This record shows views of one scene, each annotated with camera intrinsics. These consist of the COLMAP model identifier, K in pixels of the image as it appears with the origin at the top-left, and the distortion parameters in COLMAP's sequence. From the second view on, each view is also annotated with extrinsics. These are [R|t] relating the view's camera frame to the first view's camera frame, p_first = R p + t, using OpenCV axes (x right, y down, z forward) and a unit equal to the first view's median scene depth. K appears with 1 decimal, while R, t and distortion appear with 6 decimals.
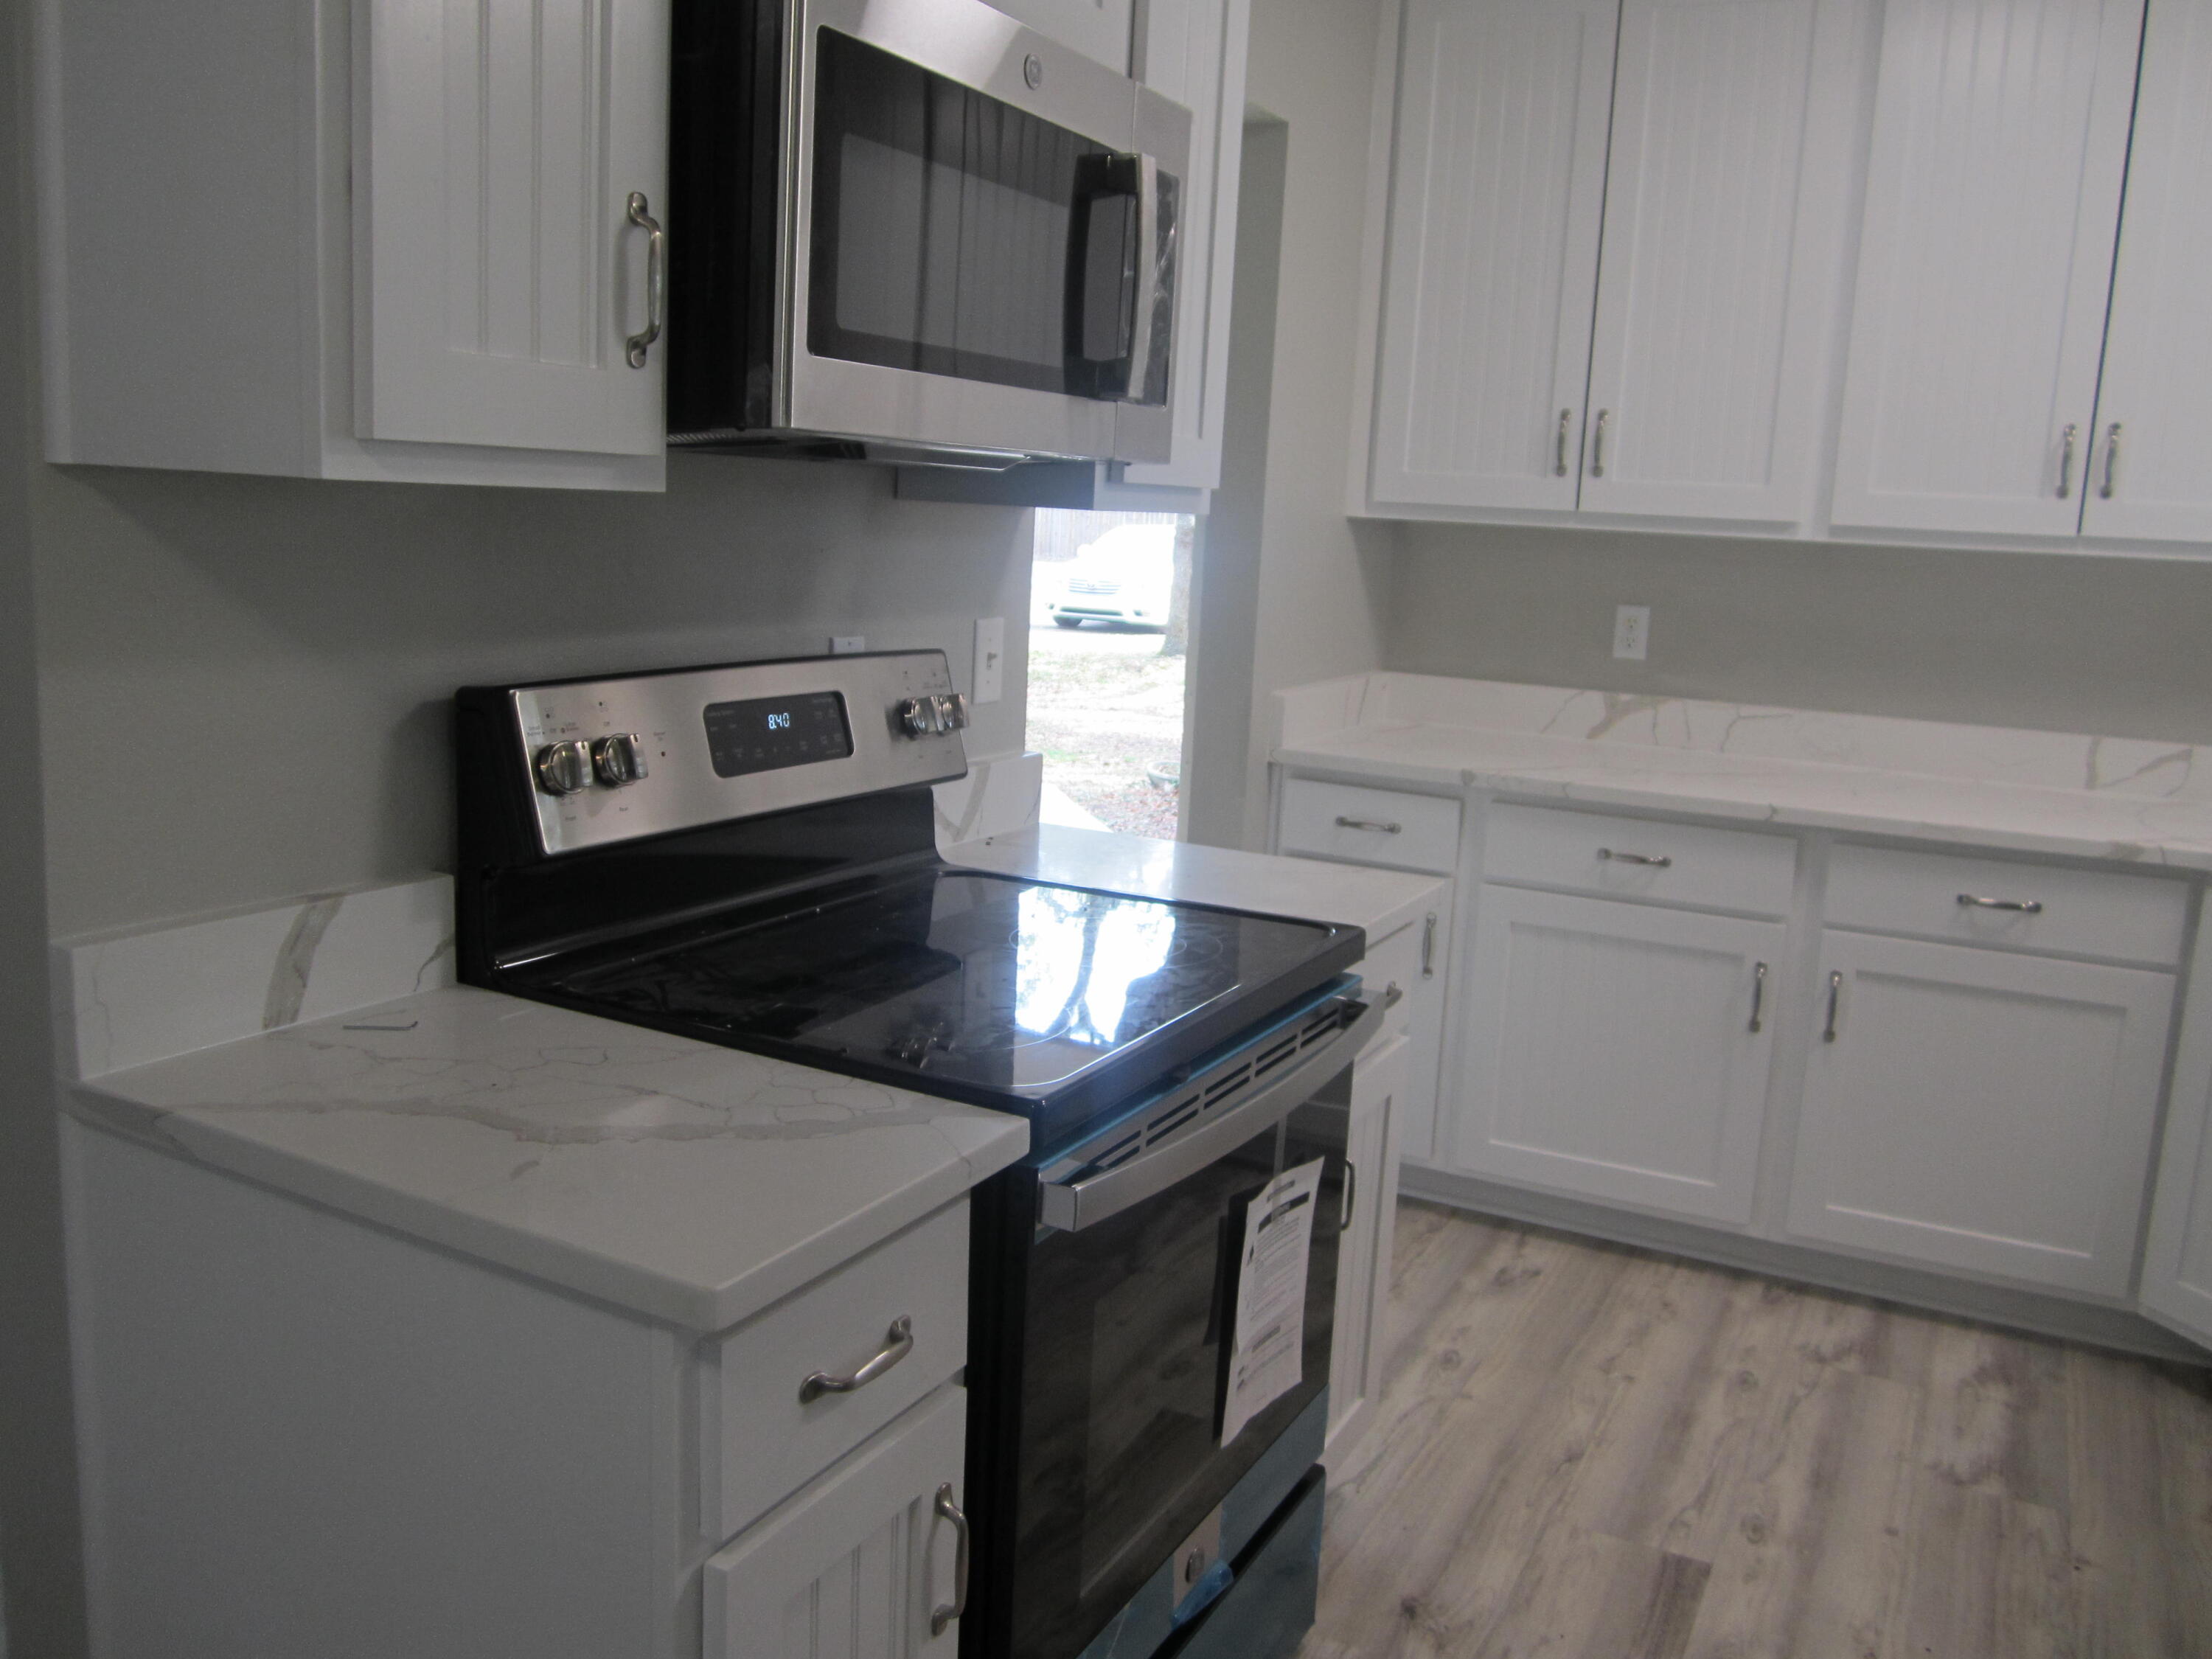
lens RADIAL K [[1861.2, 0, 1102.9], [0, 1861.2, 835.7], [0, 0, 1]] dist [-0.004495, 0.036548]
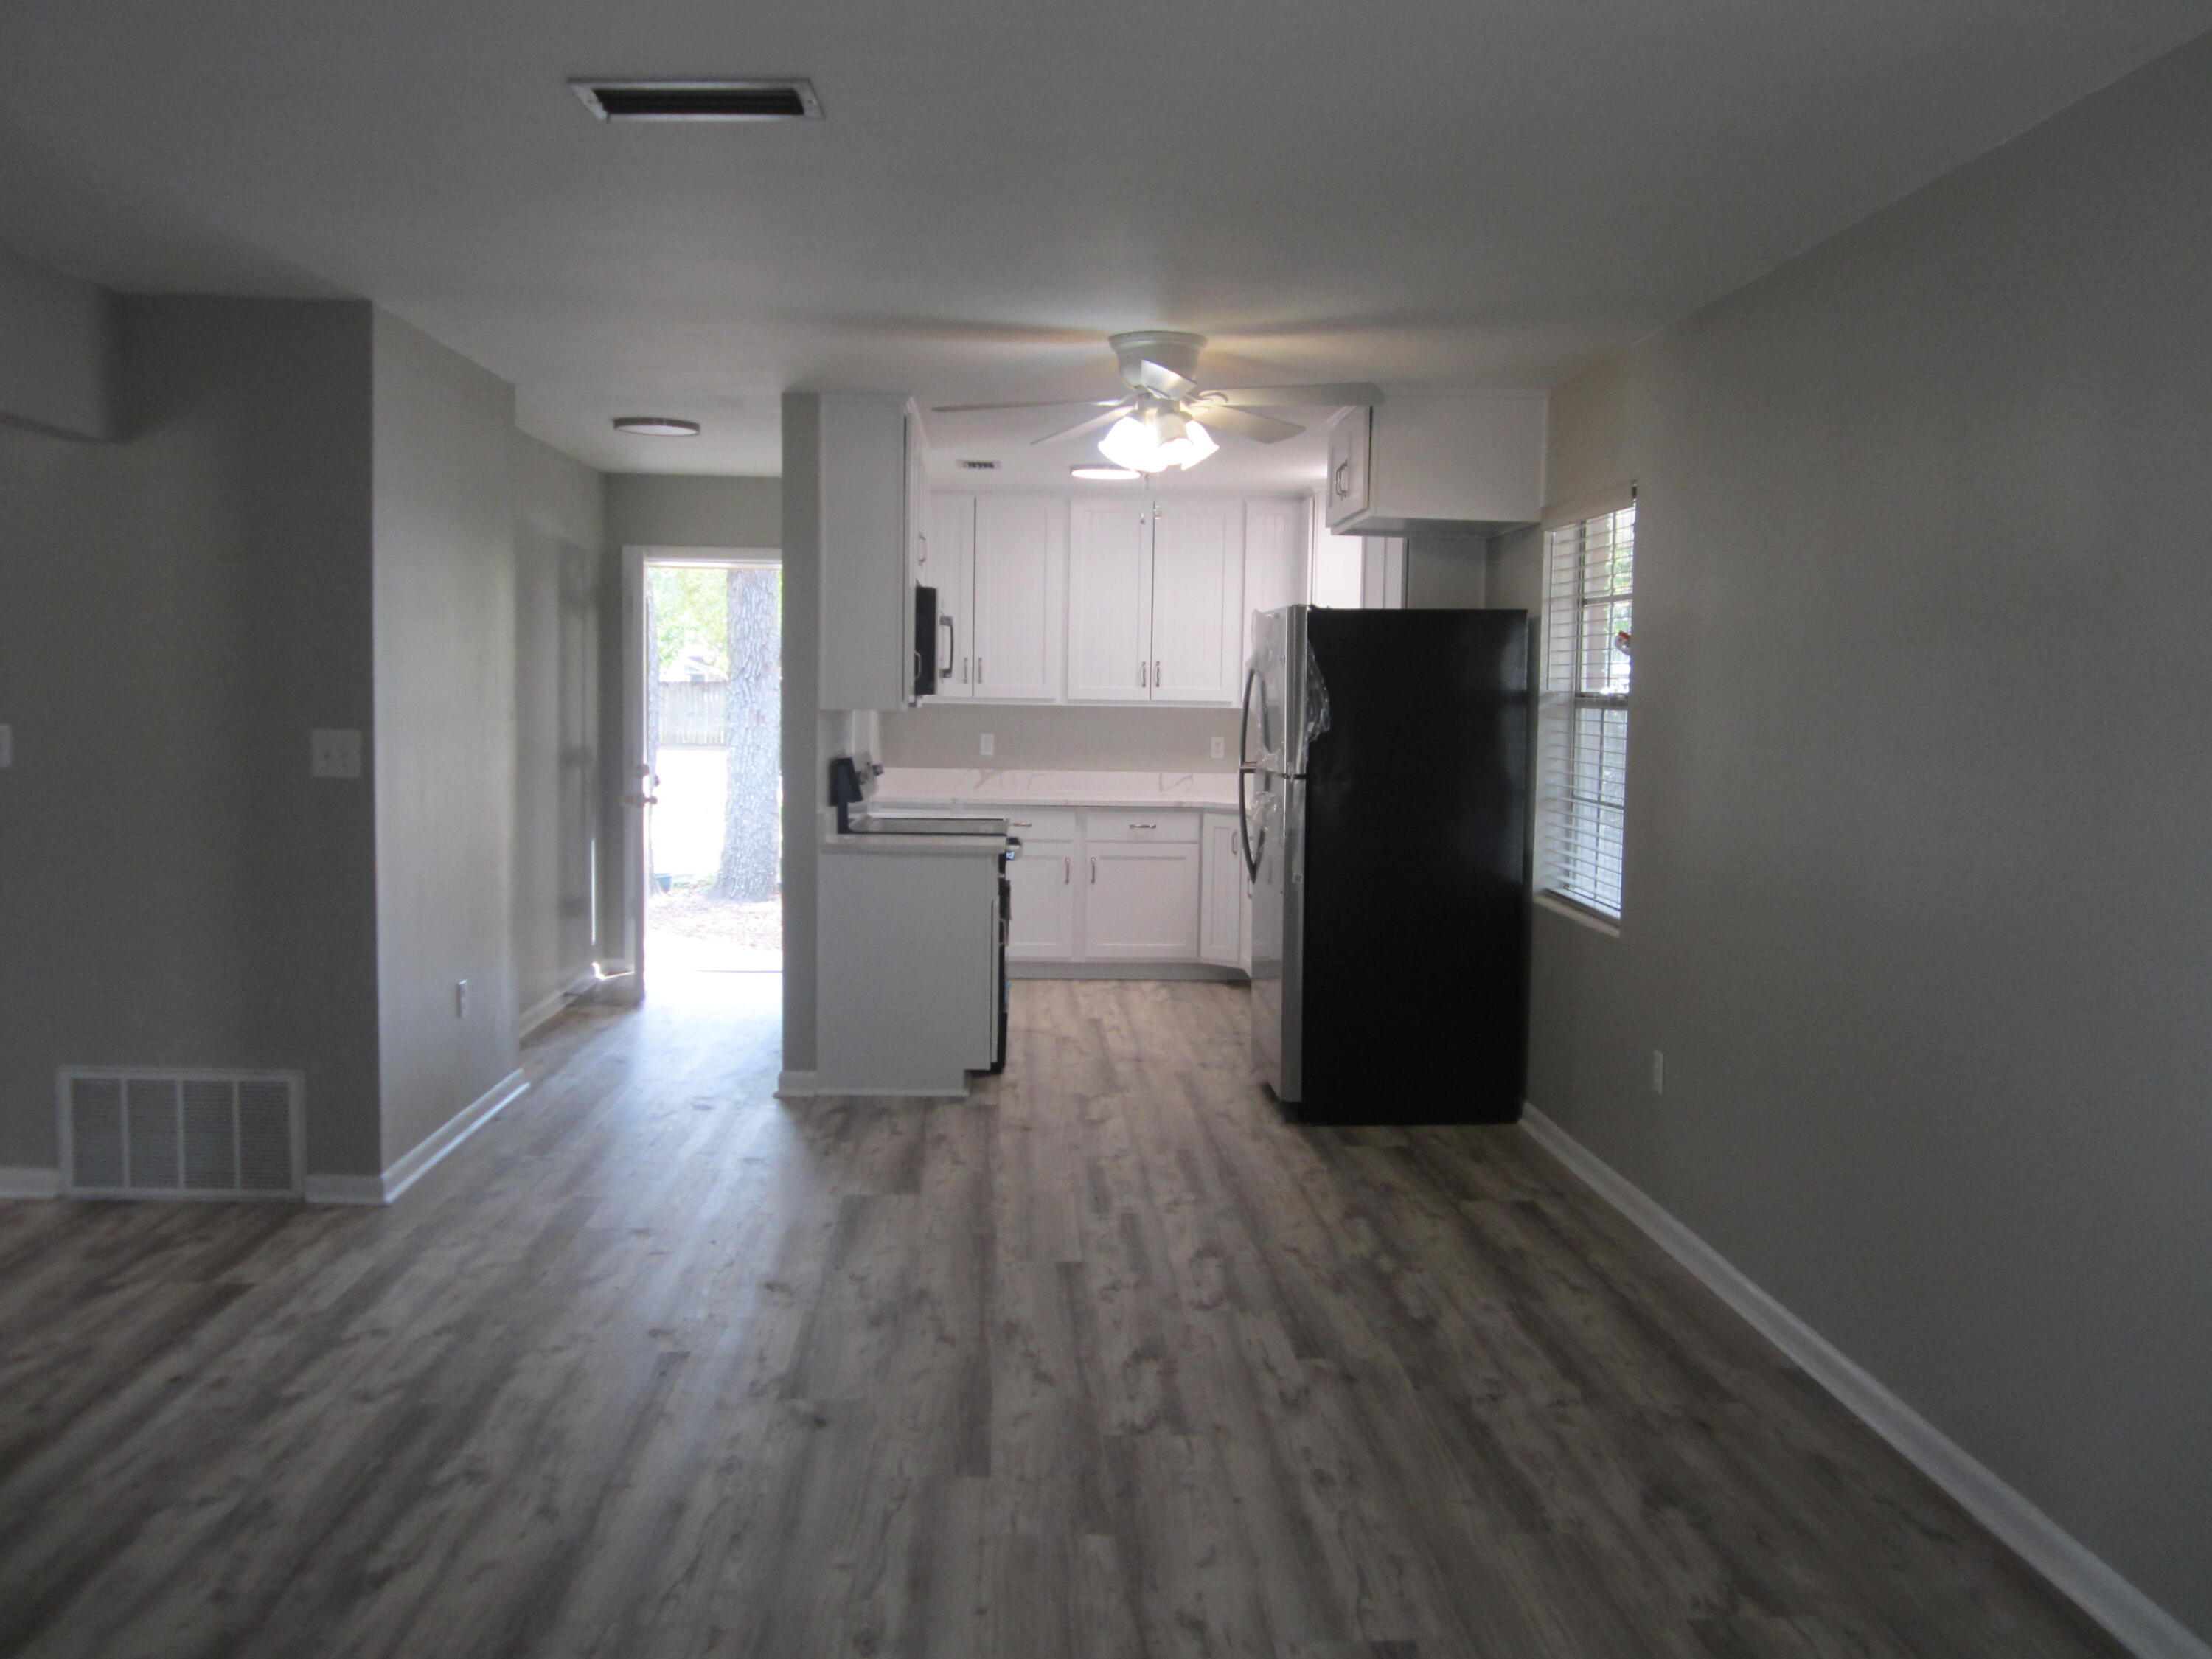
lens RADIAL K [[1861.2, 0, 1105.5], [0, 1861.2, 831.7], [0, 0, 1]] dist [-0.004495, 0.036548]
pose [[0.868452, -0.053523, 0.492876, -0.873878], [0.105623, 0.991306, -0.078459, 0.234181], [-0.484392, 0.120197, 0.866555, -1.294127]]
